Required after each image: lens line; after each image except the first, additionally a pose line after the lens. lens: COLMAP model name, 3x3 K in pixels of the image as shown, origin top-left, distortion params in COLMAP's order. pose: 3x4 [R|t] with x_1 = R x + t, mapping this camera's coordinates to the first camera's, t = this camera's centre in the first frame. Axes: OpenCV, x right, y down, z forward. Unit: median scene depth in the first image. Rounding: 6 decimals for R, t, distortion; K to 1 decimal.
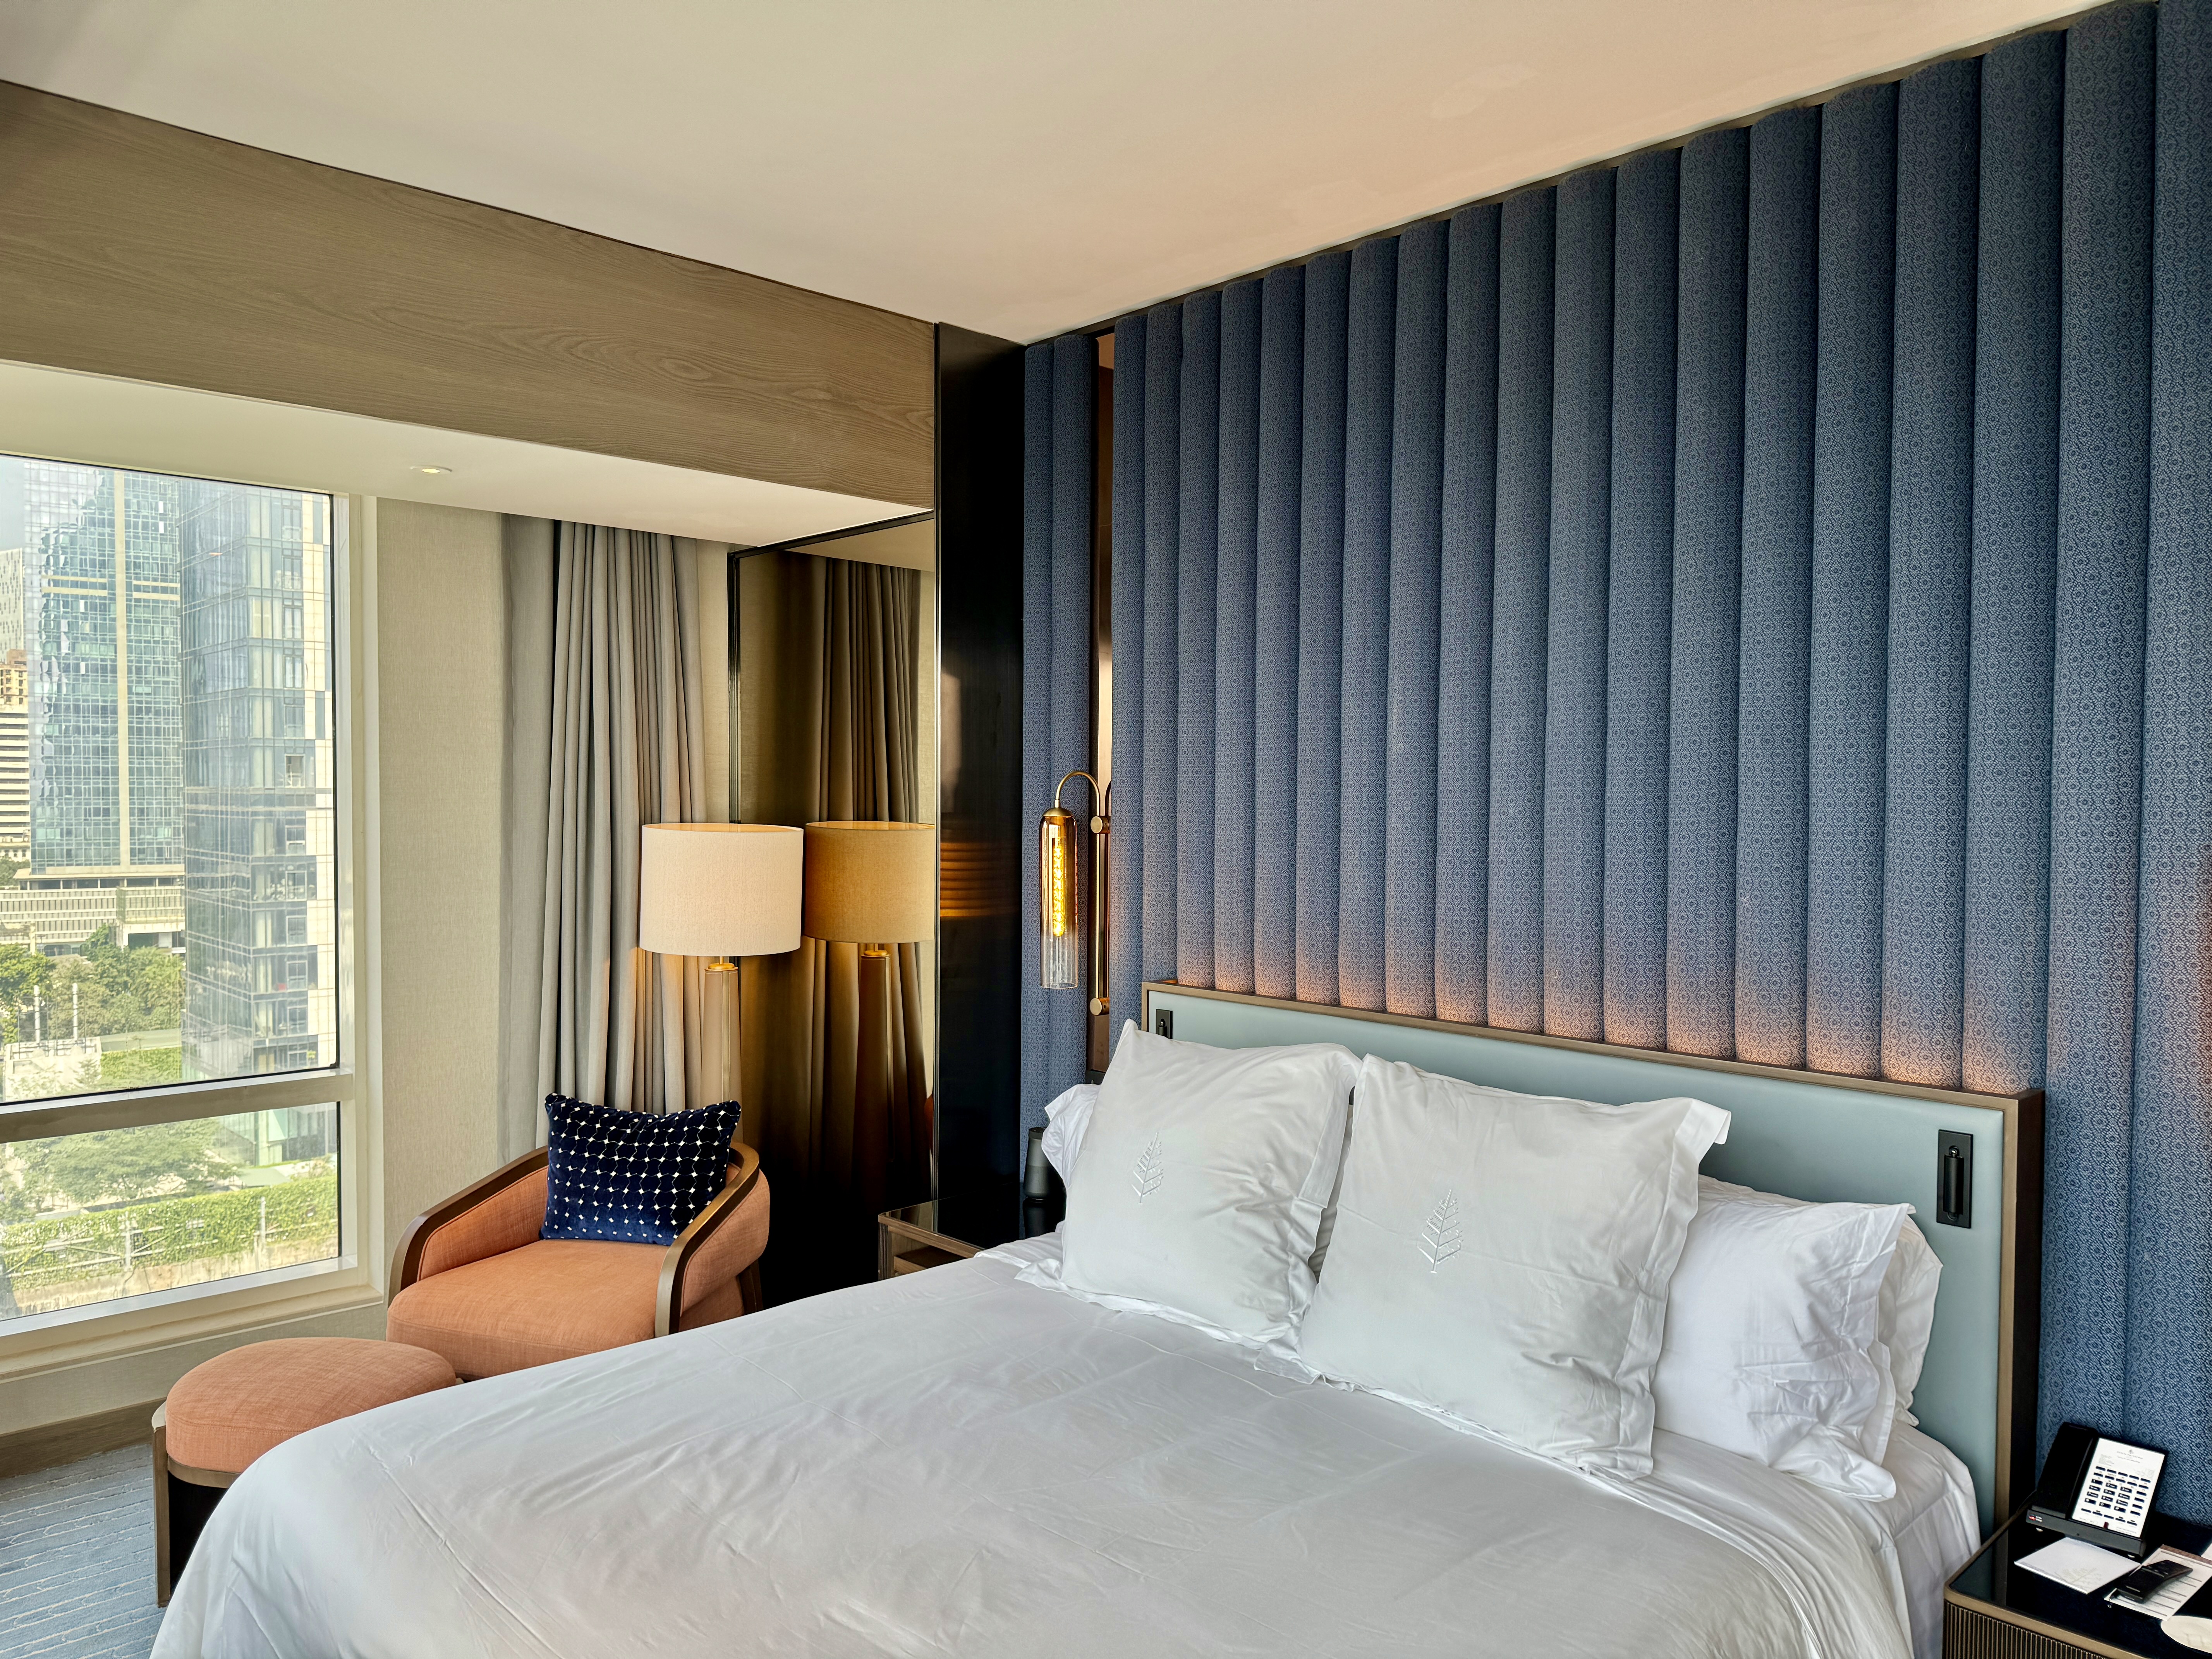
lens RADIAL K [[1547.9, 0, 1098.6], [0, 1547.9, 844.3], [0, 0, 1]] dist [0.080284, -0.117416]
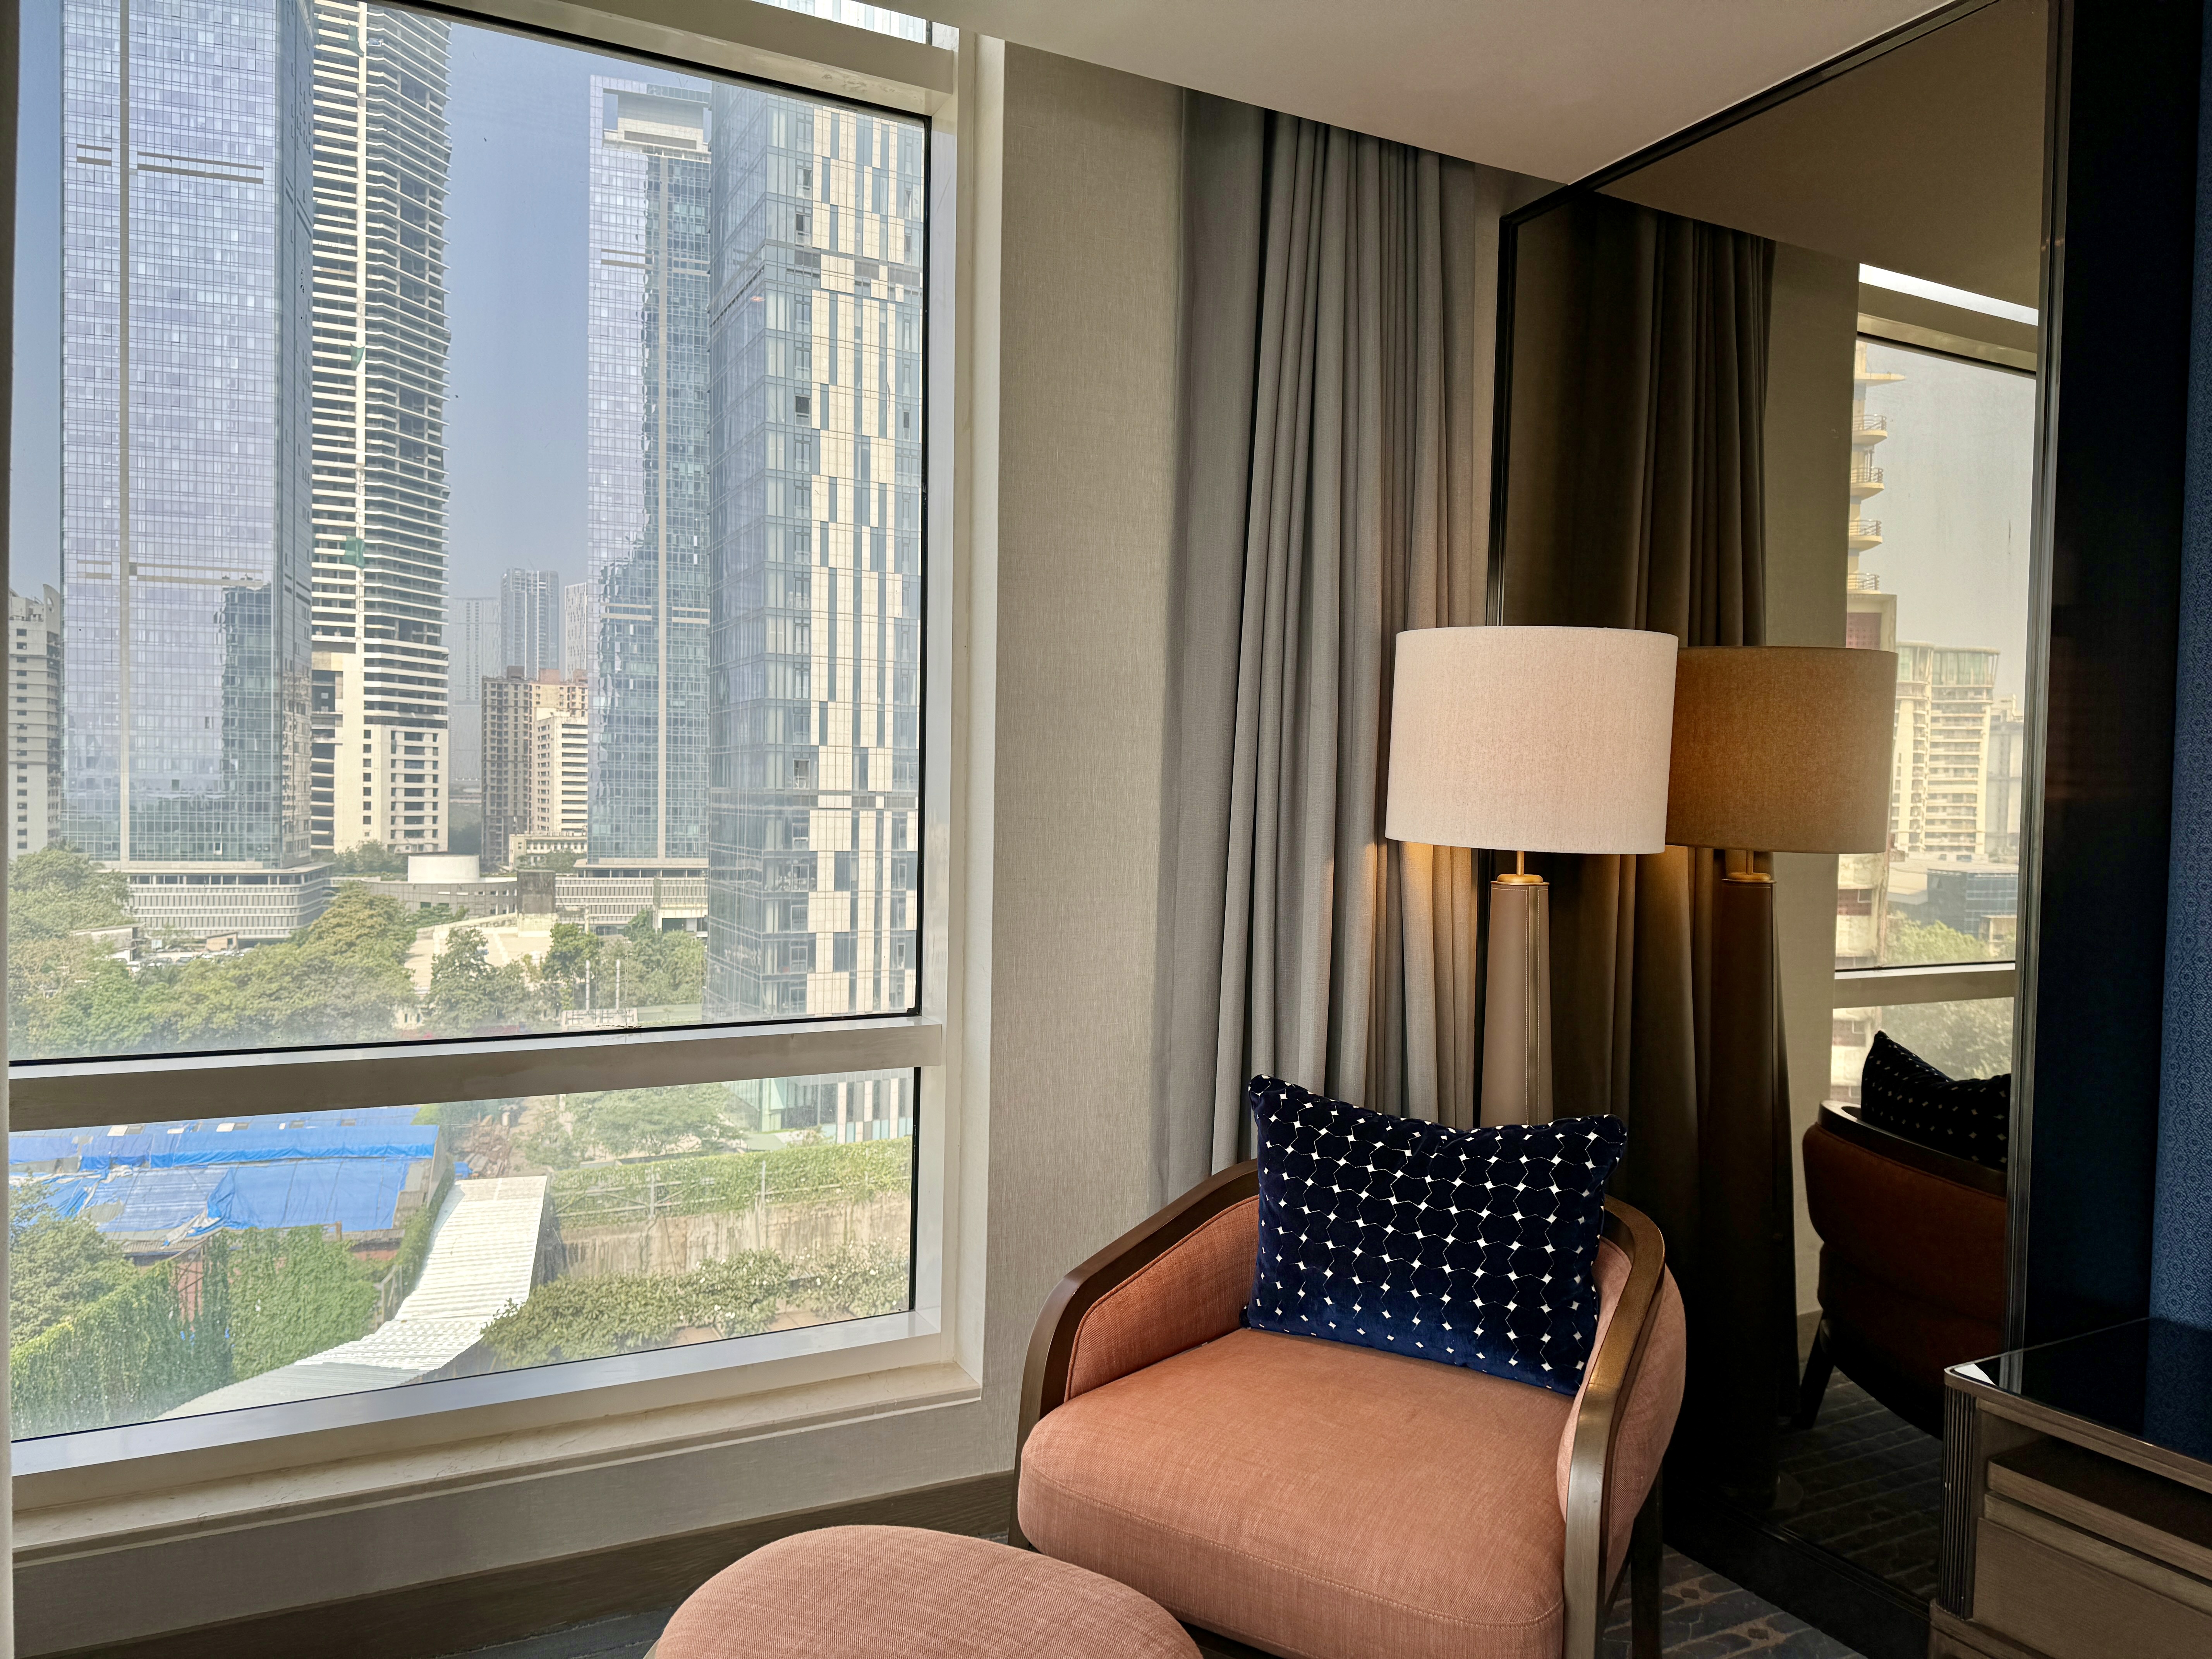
lens RADIAL K [[1547.9, 0, 1098.6], [0, 1547.9, 844.3], [0, 0, 1]] dist [0.080284, -0.117416]
pose [[0.960274, 0.020759, -0.278285, -0.235810], [-0.022929, 0.999727, -0.004543, 0.073268], [0.278115, 0.010743, 0.960488, 0.404380]]
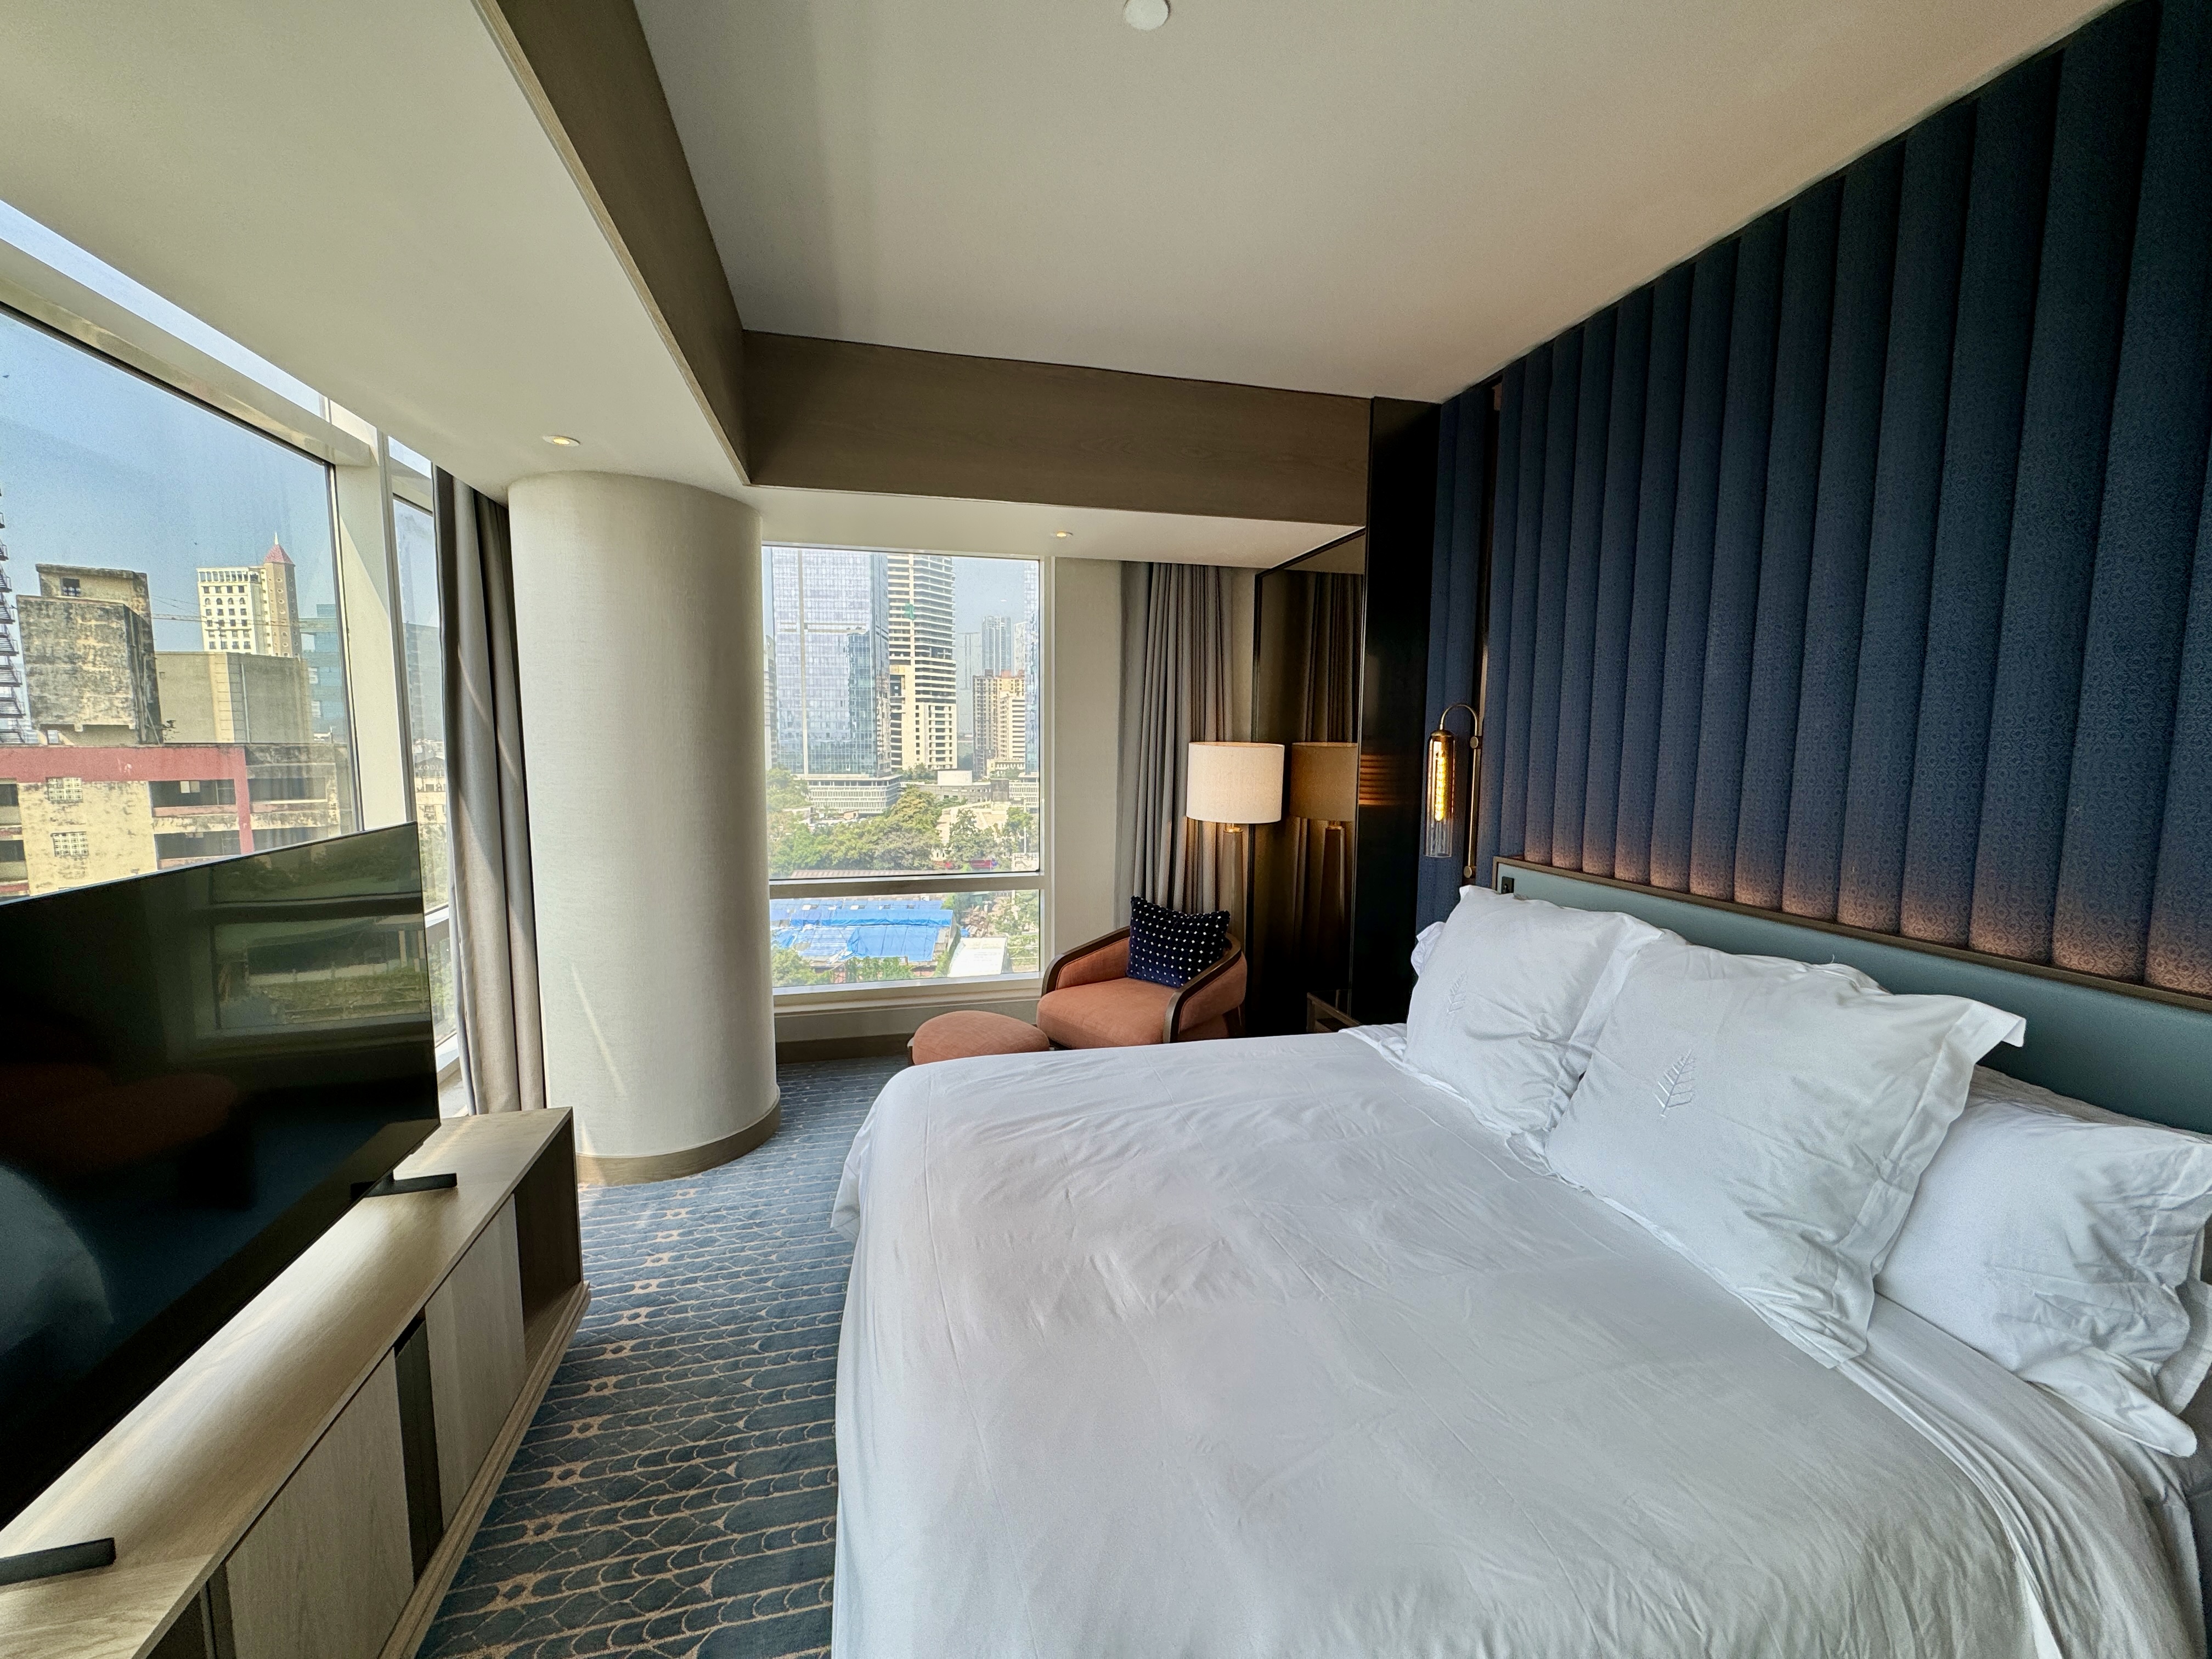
lens RADIAL K [[876.8, 0, 1107.1], [0, 876.8, 825.6], [0, 0, 1]] dist [0.000984, 0.000288]
pose [[0.873748, 0.051797, -0.483613, 0.088610], [-0.019803, 0.997277, 0.071035, 0.011501], [0.485976, -0.052490, 0.872395, 0.127067]]
